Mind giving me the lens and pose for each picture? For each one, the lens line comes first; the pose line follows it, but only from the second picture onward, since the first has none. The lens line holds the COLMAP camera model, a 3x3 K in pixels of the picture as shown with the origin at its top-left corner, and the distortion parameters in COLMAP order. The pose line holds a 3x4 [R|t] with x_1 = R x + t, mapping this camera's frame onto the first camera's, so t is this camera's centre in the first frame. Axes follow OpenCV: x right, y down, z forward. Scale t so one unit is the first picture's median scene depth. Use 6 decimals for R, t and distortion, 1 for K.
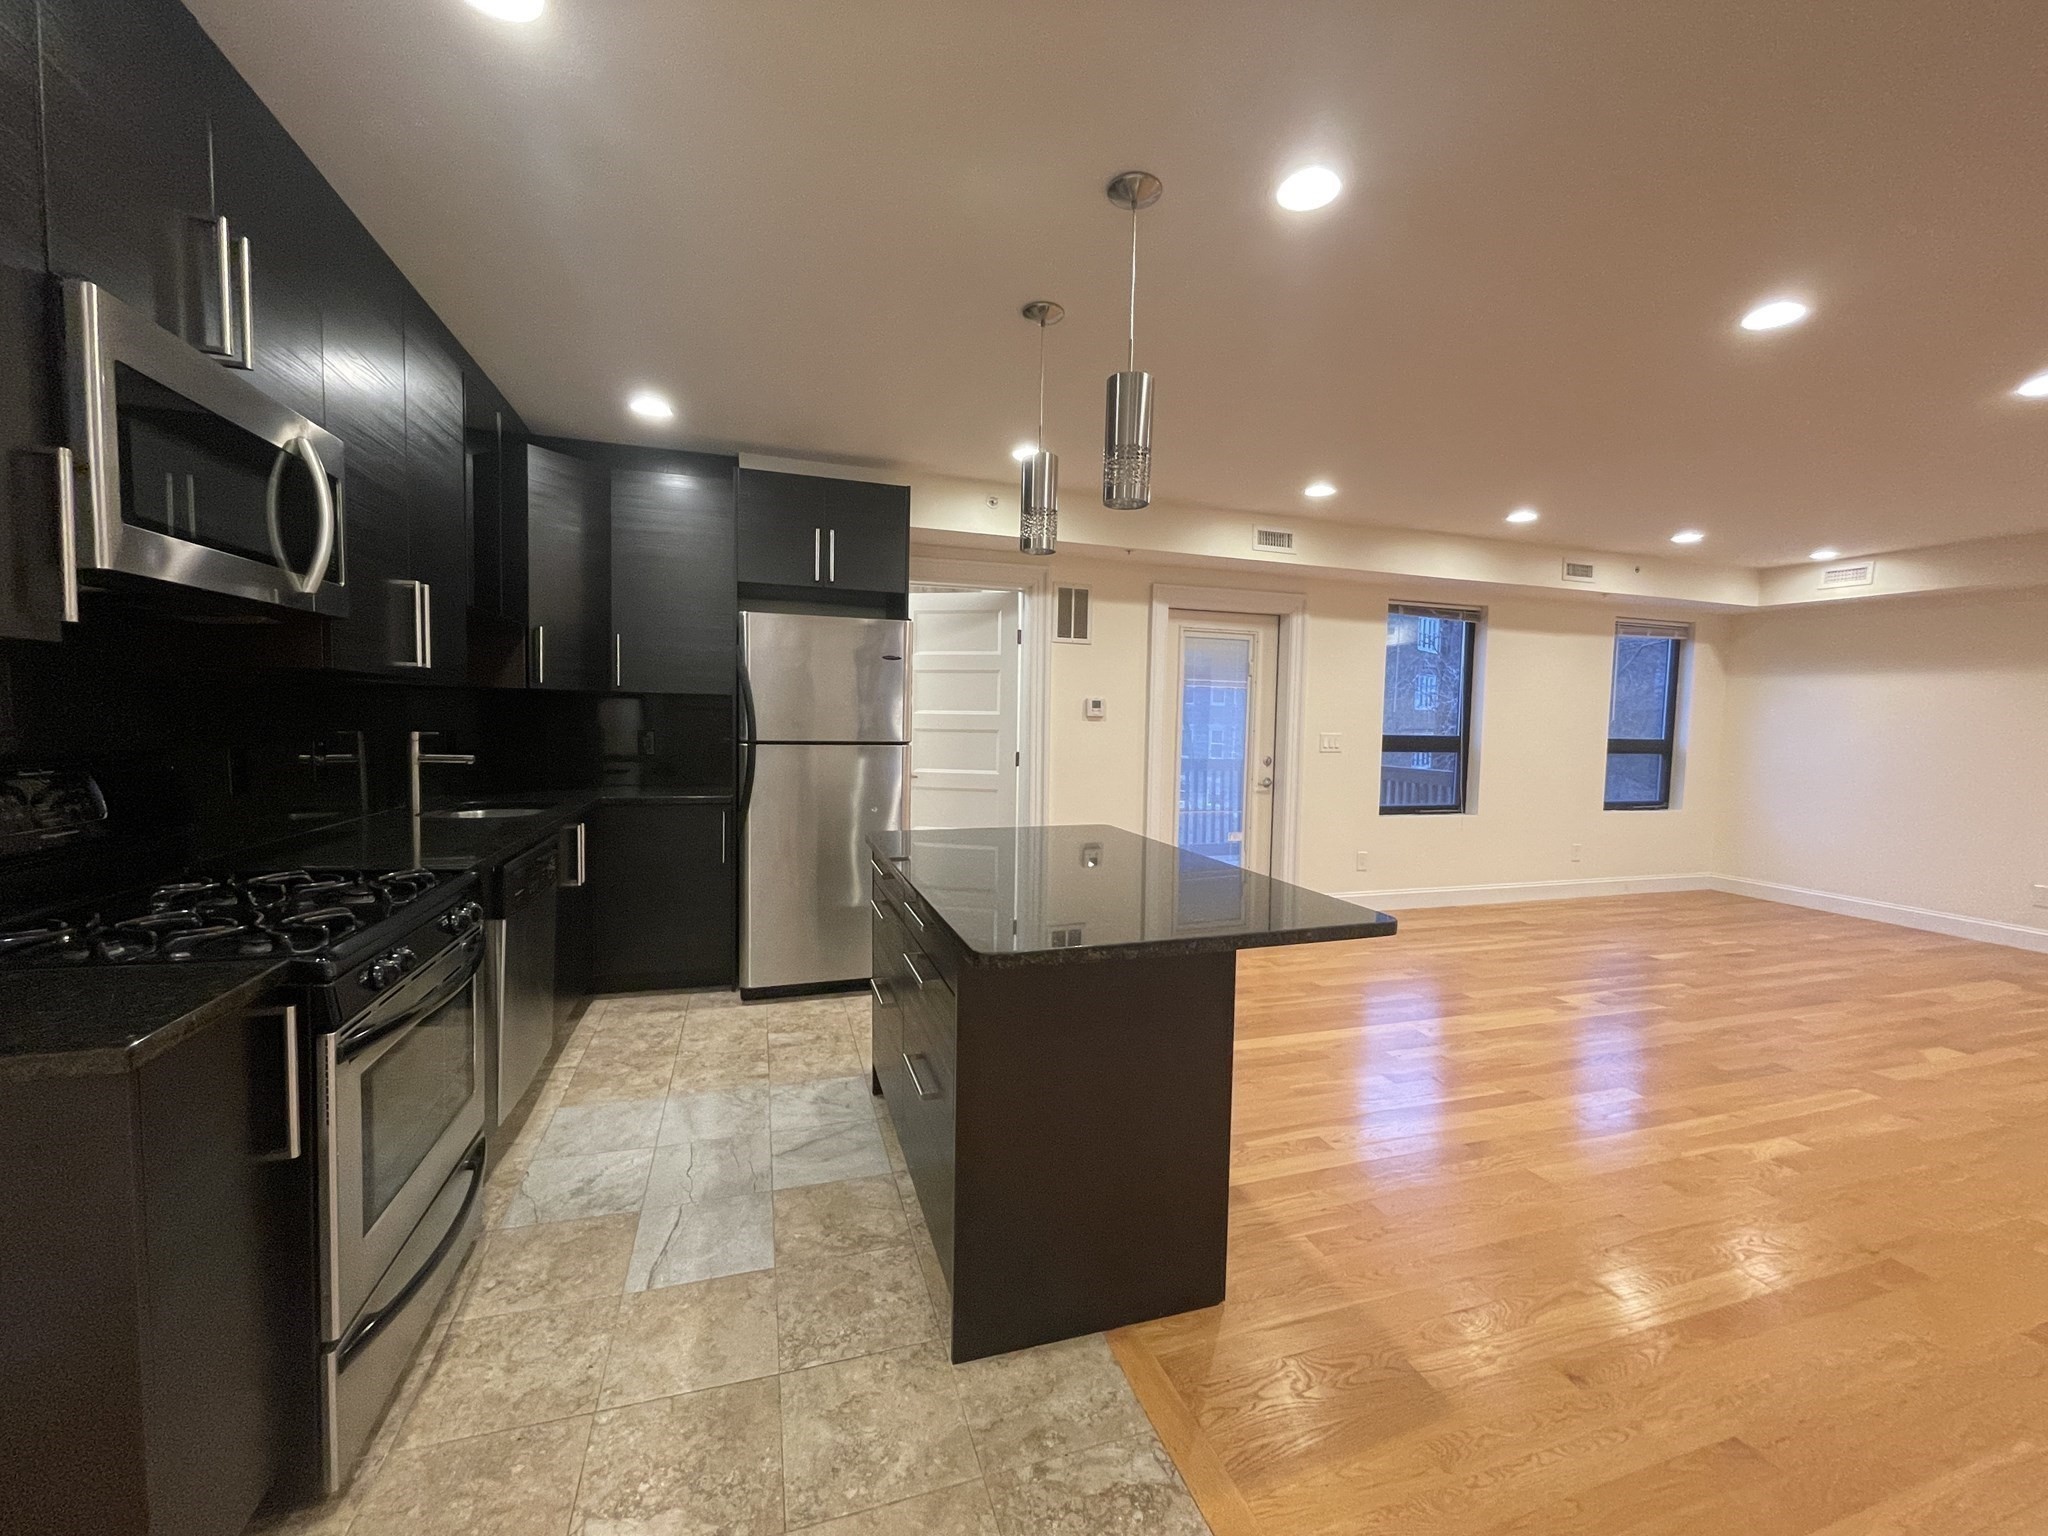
lens RADIAL K [[832.7, 0, 1026.9], [0, 832.7, 766.2], [0, 0, 1]] dist [-0.003319, -0.000383]
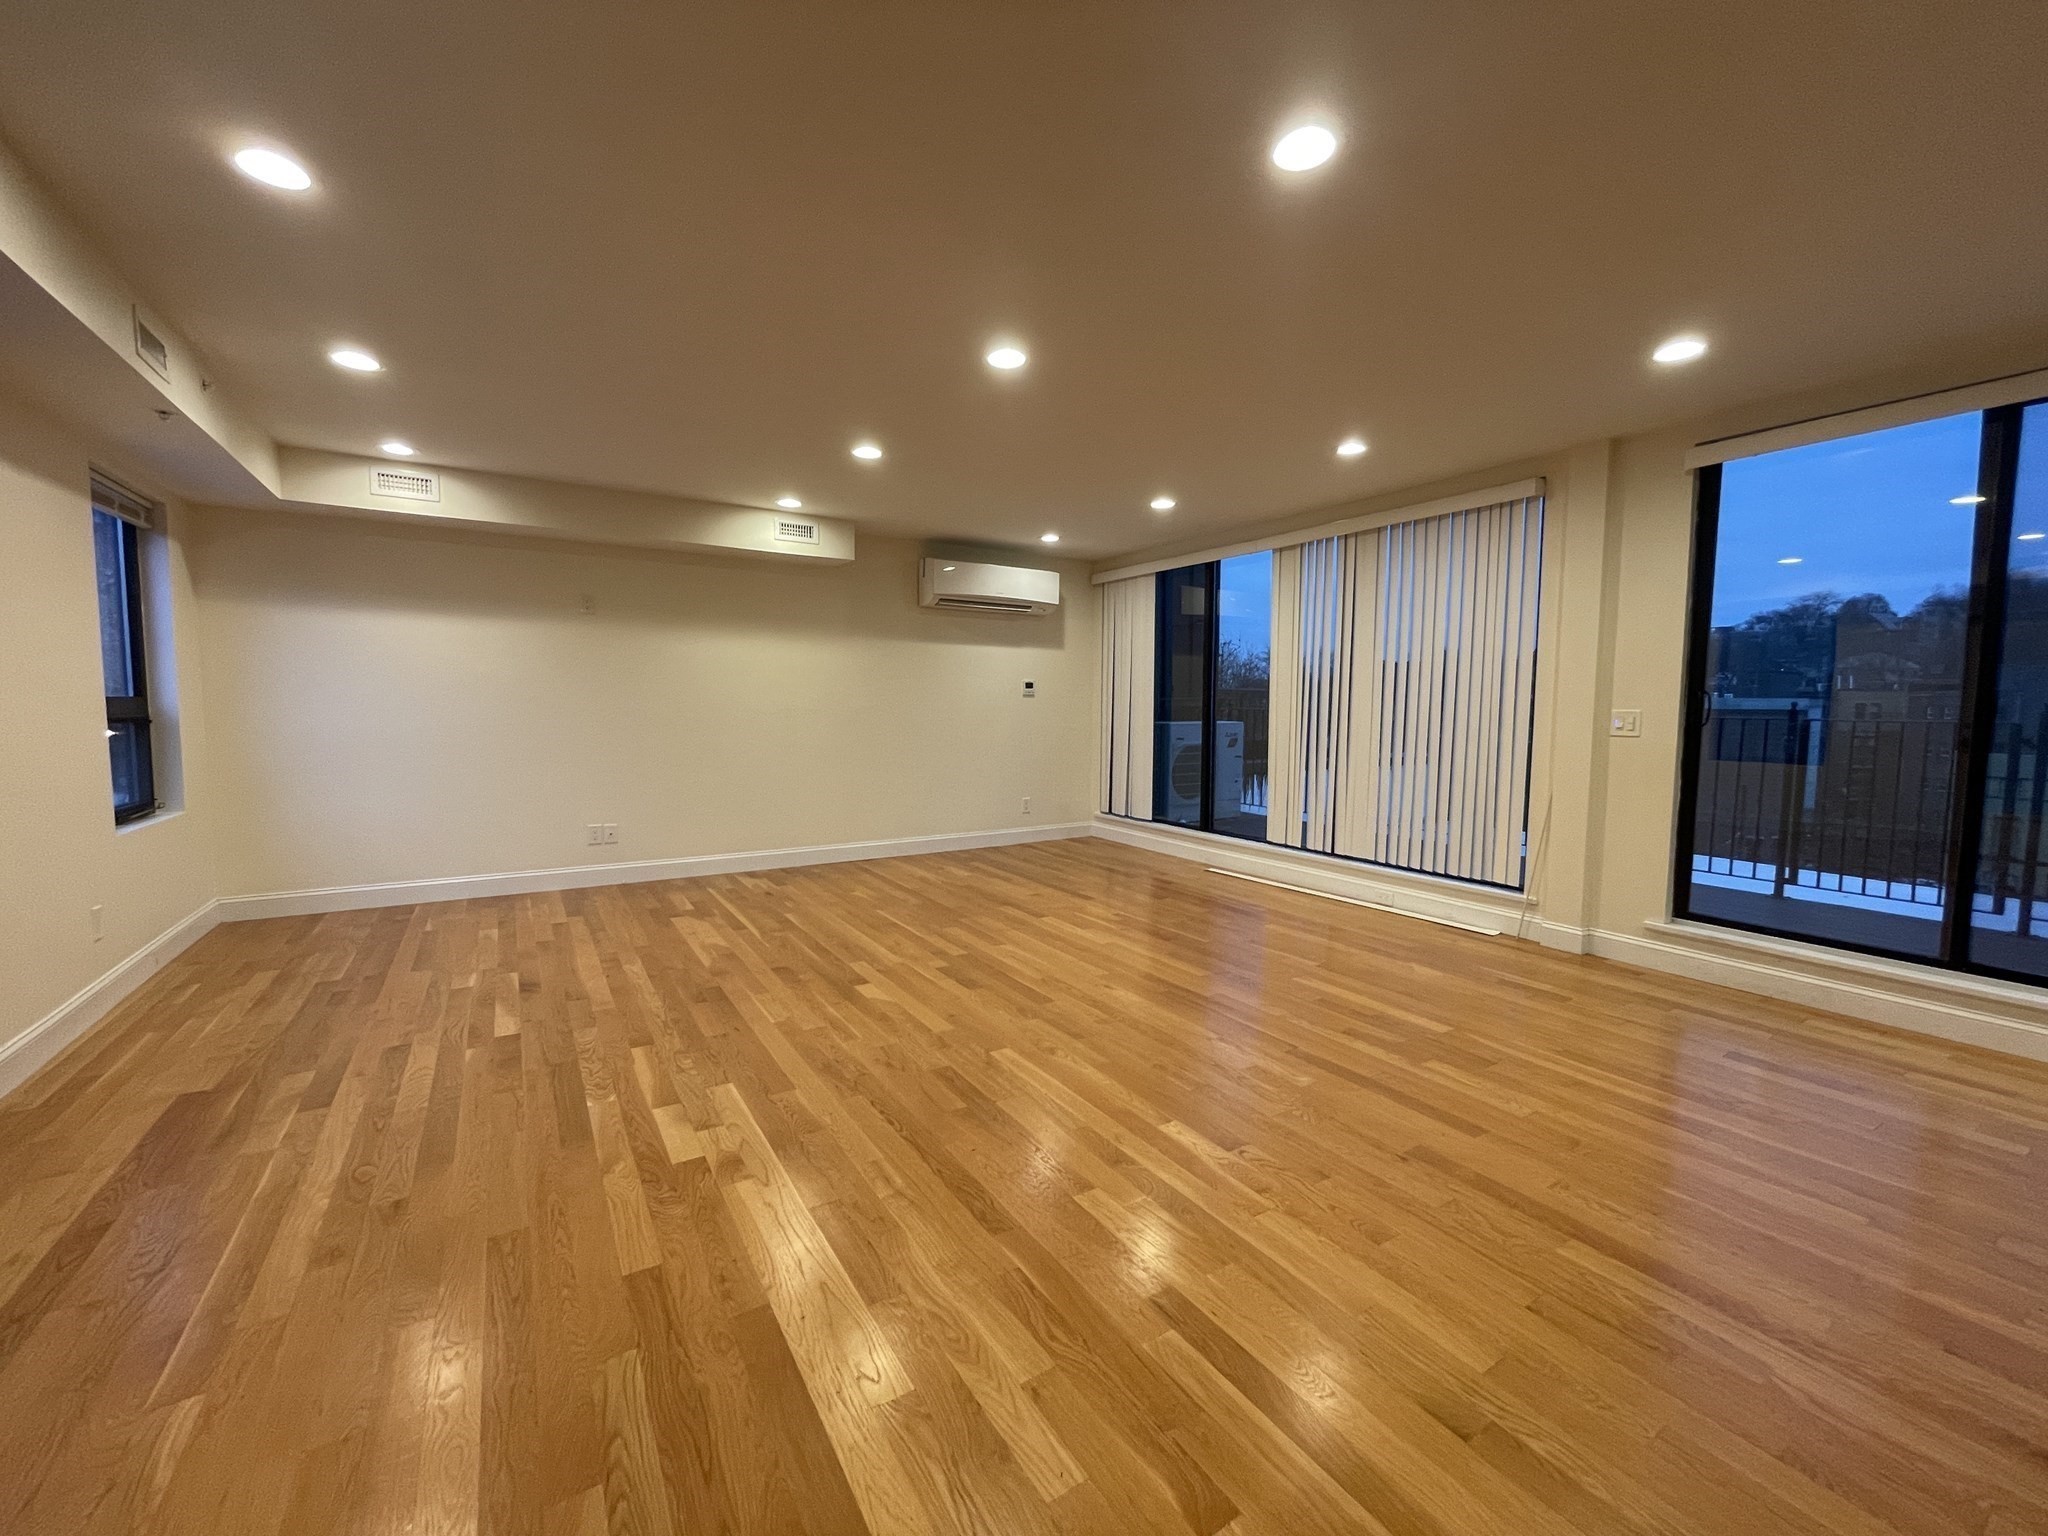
lens RADIAL K [[832.7, 0, 1022.1], [0, 832.7, 764.2], [0, 0, 1]] dist [-0.003319, -0.000383]
pose [[-0.243318, -0.098586, 0.964923, 0.073262], [0.042579, 0.992777, 0.112168, -0.038060], [-0.969011, 0.068378, -0.237363, 0.899546]]
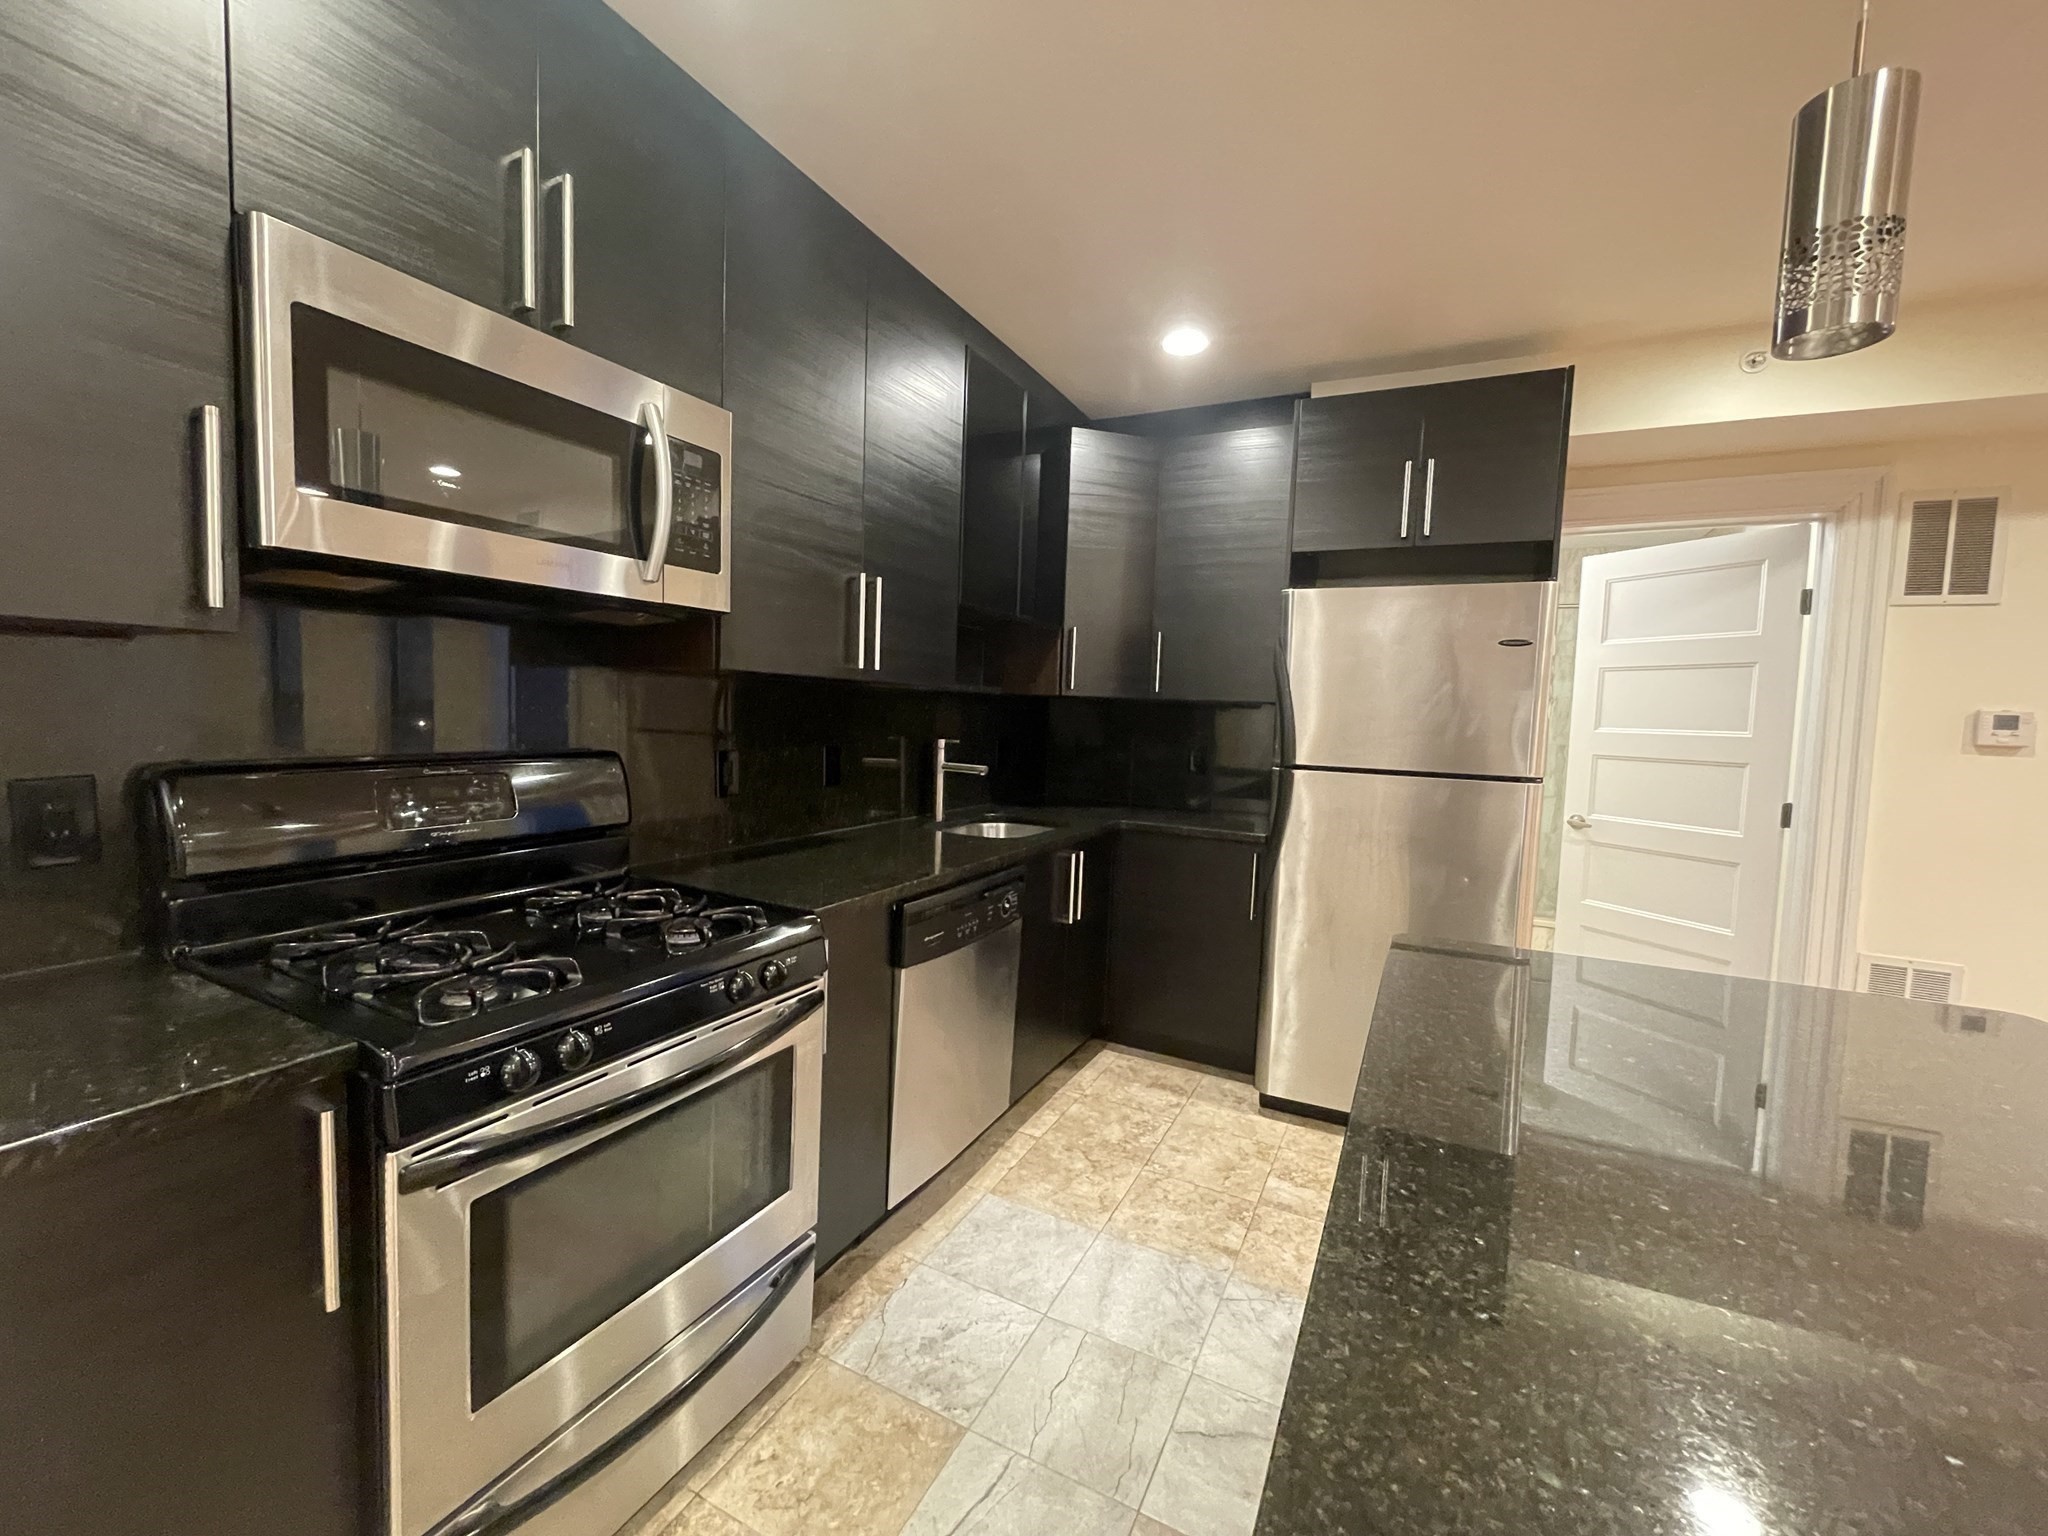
lens RADIAL K [[832.7, 0, 1021.3], [0, 832.7, 768.0], [0, 0, 1]] dist [-0.003319, -0.000383]
pose [[0.709303, 0.053857, -0.702843, 0.021469], [-0.062161, 0.997972, 0.013740, -0.024684], [0.702157, 0.033943, 0.711213, 0.337330]]
